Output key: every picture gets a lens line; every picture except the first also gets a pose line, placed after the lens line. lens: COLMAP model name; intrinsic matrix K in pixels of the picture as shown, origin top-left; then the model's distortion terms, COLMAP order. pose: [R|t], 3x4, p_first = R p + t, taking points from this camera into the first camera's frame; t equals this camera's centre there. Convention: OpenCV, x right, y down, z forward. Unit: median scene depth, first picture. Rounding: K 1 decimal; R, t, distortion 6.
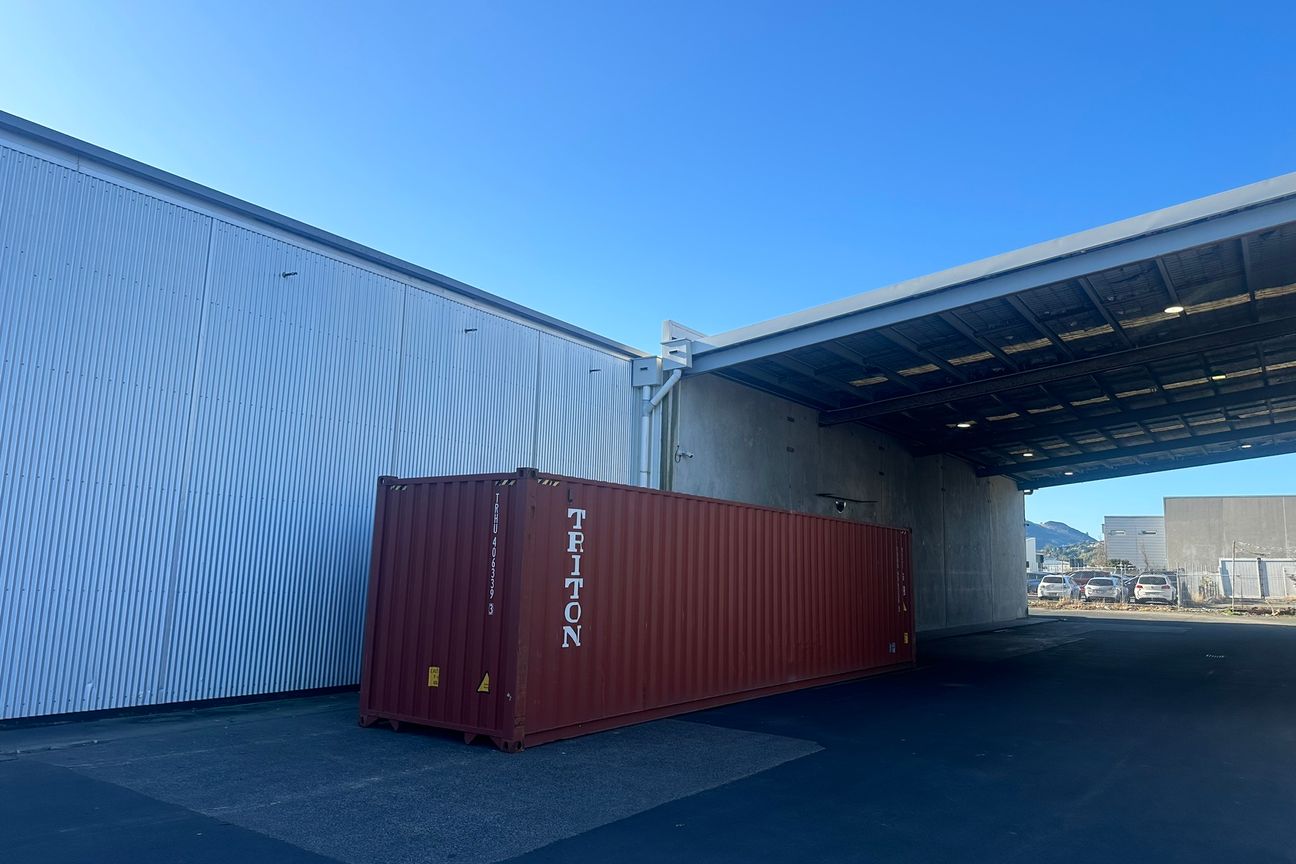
lens RADIAL K [[892.0, 0, 646.3], [0, 892.0, 434.5], [0, 0, 1]] dist [0.108234, -0.153588]
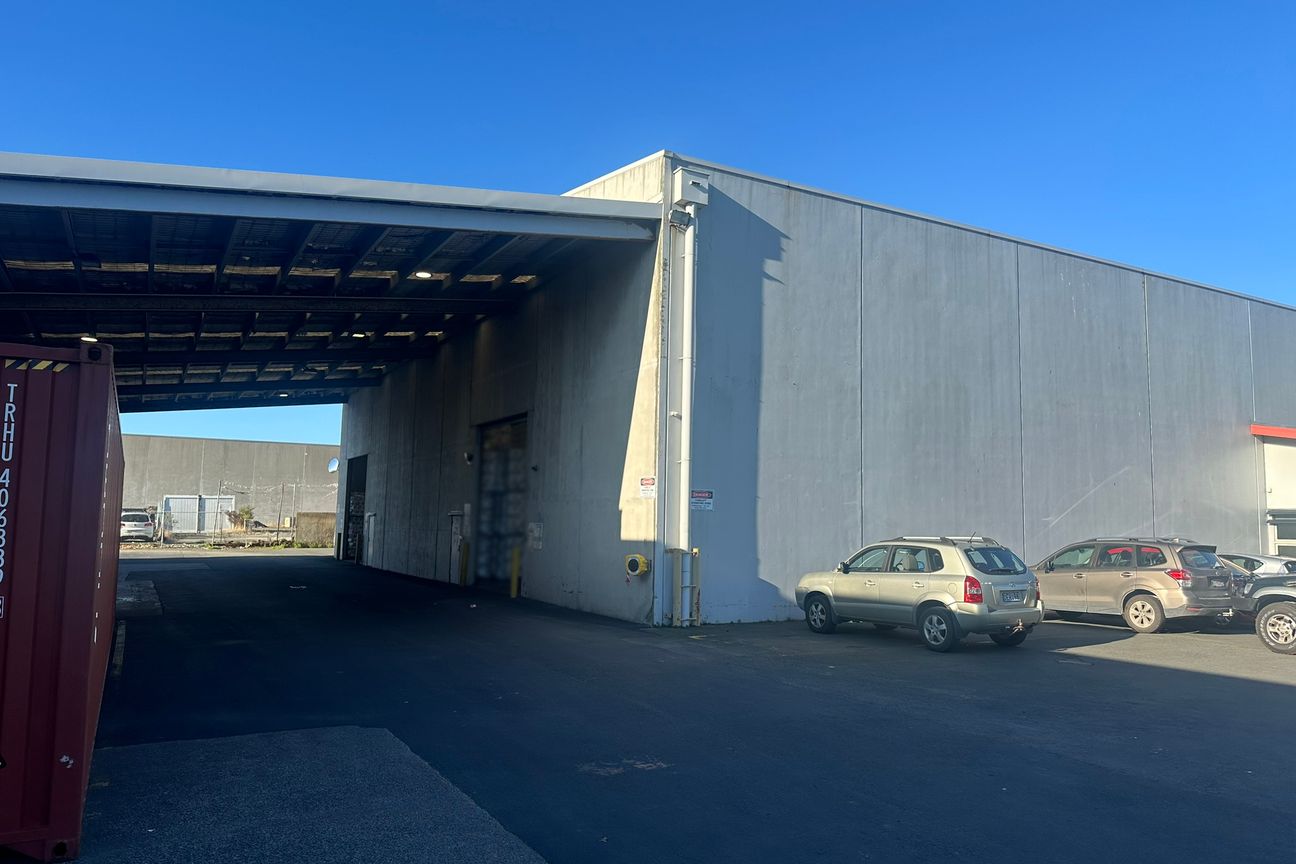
lens RADIAL K [[892.0, 0, 646.3], [0, 892.0, 434.5], [0, 0, 1]] dist [0.108234, -0.153588]
pose [[0.438157, 0.061956, 0.896761, -0.091141], [-0.124245, 0.992221, -0.007845, 0.010432], [-0.890270, -0.107981, 0.442446, 0.086478]]
